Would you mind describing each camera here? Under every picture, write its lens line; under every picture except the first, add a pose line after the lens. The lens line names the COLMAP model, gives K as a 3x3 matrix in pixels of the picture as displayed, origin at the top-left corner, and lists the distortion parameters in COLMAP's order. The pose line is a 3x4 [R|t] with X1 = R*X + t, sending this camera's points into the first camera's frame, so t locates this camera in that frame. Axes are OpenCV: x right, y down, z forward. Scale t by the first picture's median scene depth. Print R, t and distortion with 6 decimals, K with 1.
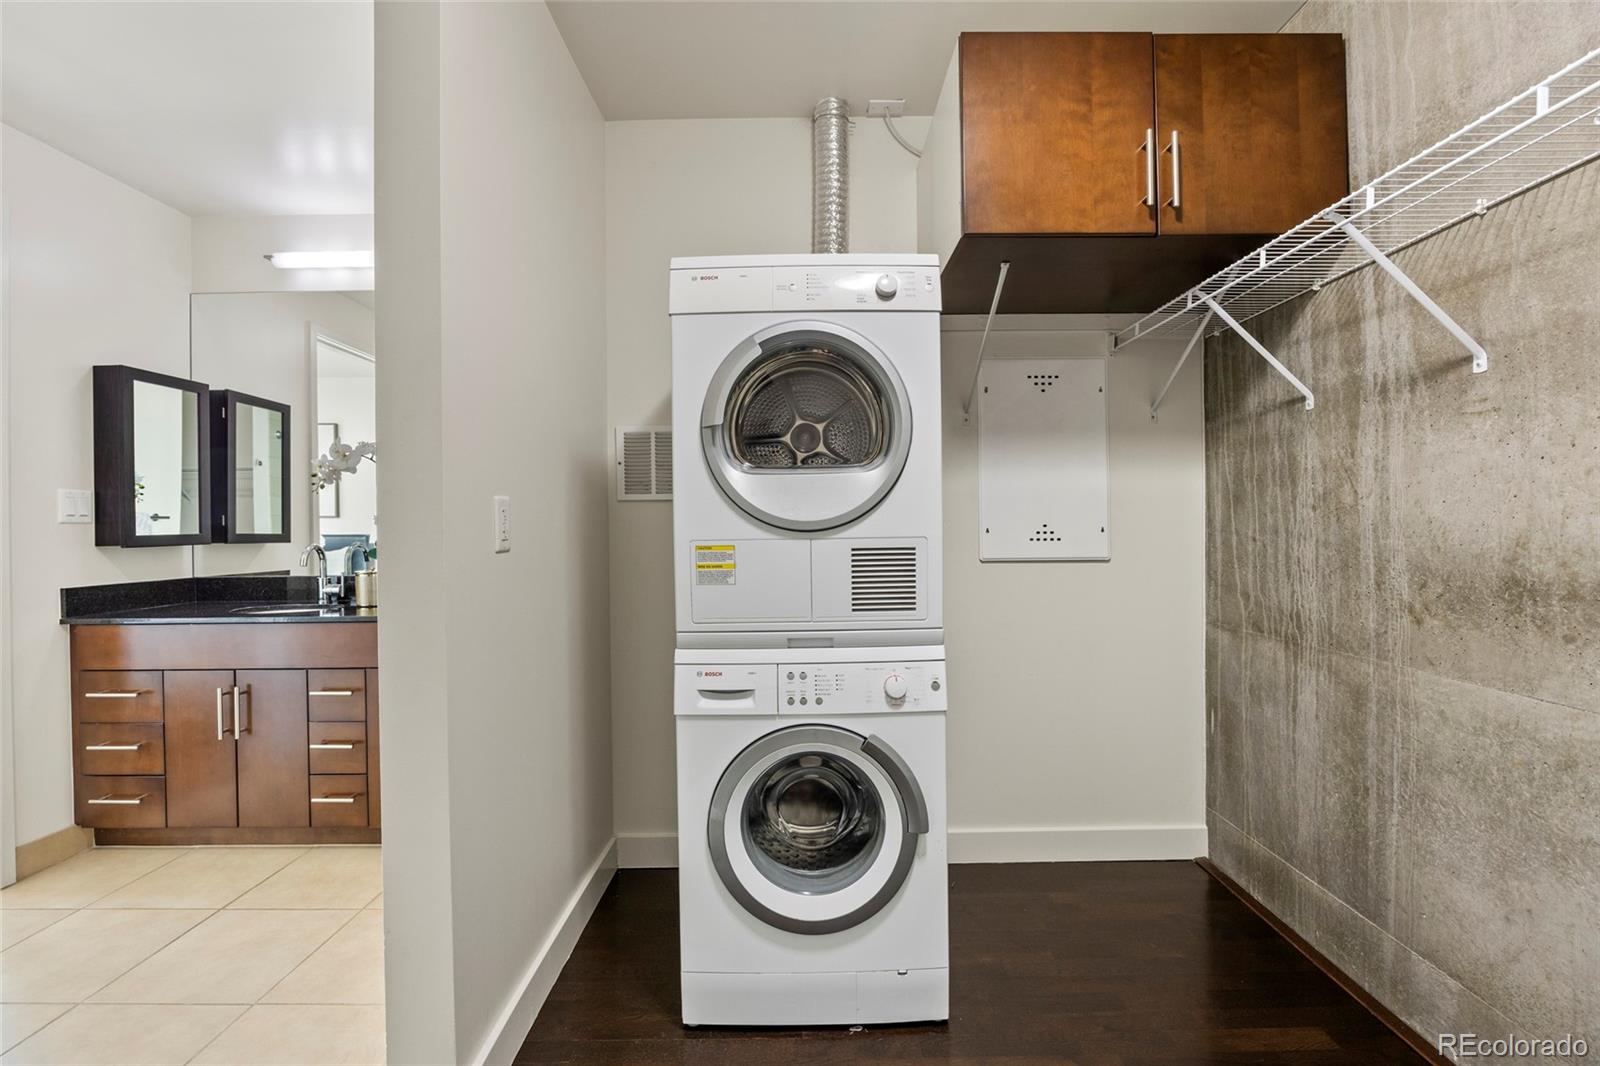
lens RADIAL K [[744.7, 0, 799.9], [0, 744.7, 528.6], [0, 0, 1]] dist [-0.008077, -0.000484]
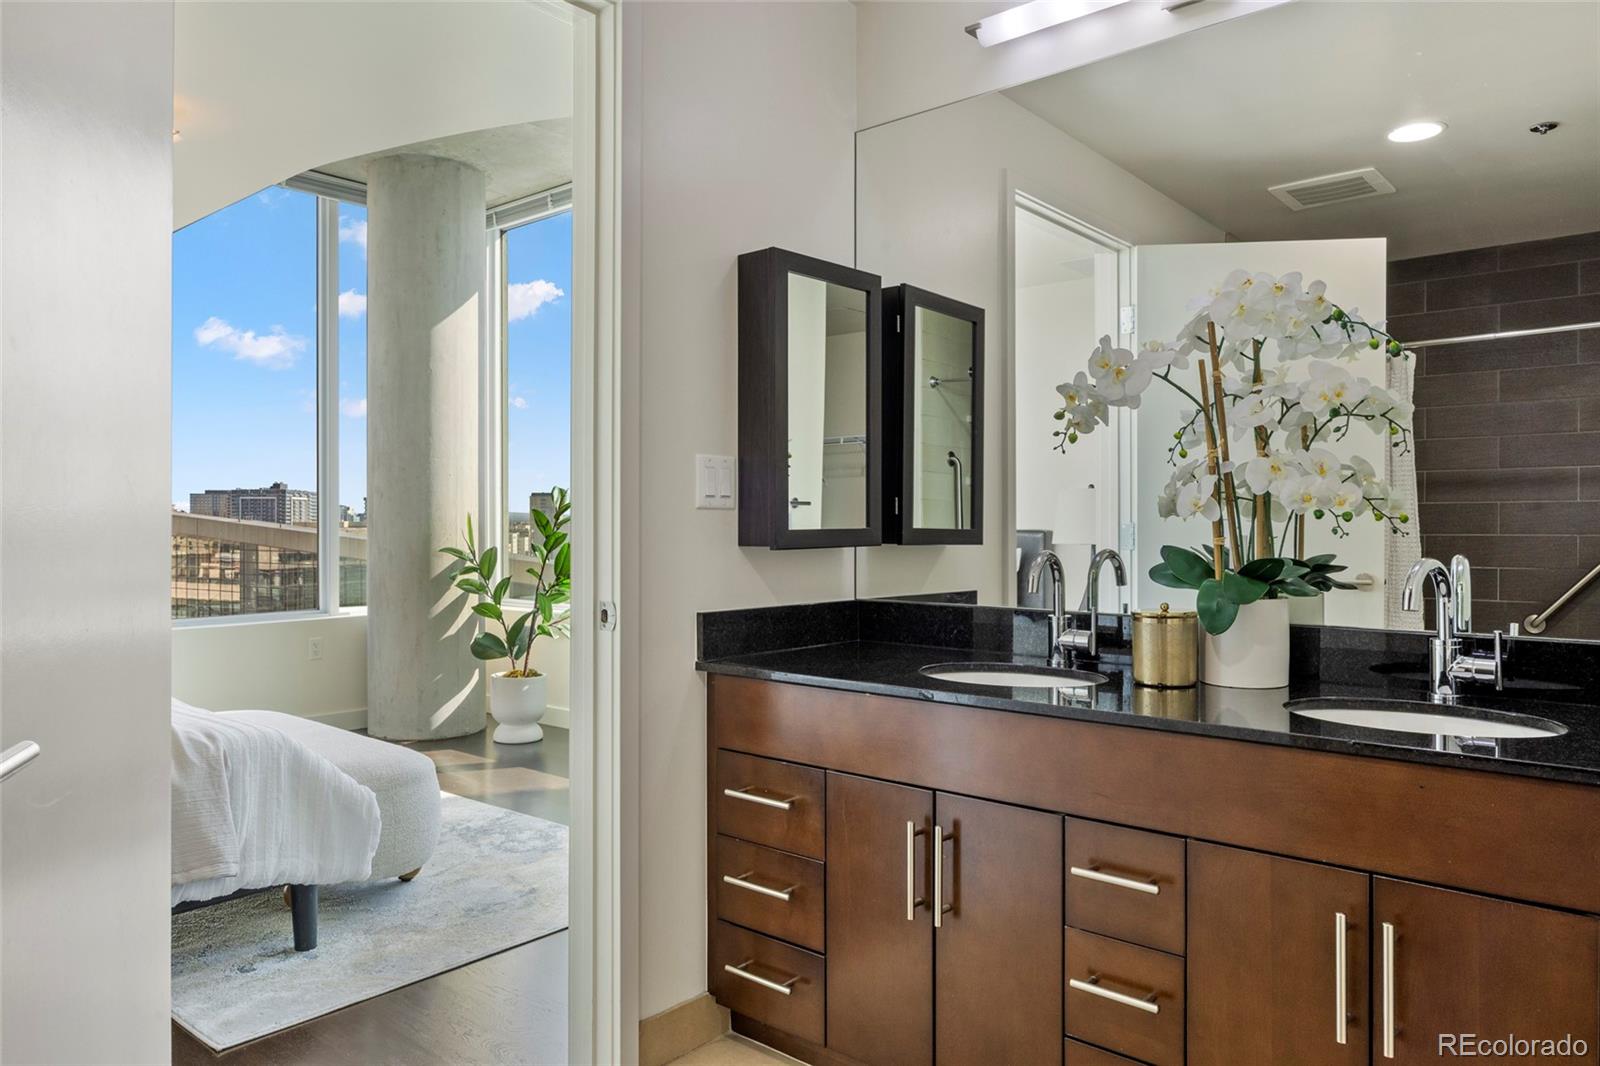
lens RADIAL K [[1099.3, 0, 795.9], [0, 1099.3, 529.1], [0, 0, 1]] dist [0.004857, 0.000355]
pose [[0.765977, 0.014740, -0.642698, -0.318886], [-0.011754, 0.999891, 0.008924, 0.000596], [0.642760, 0.000719, 0.766067, 0.319566]]
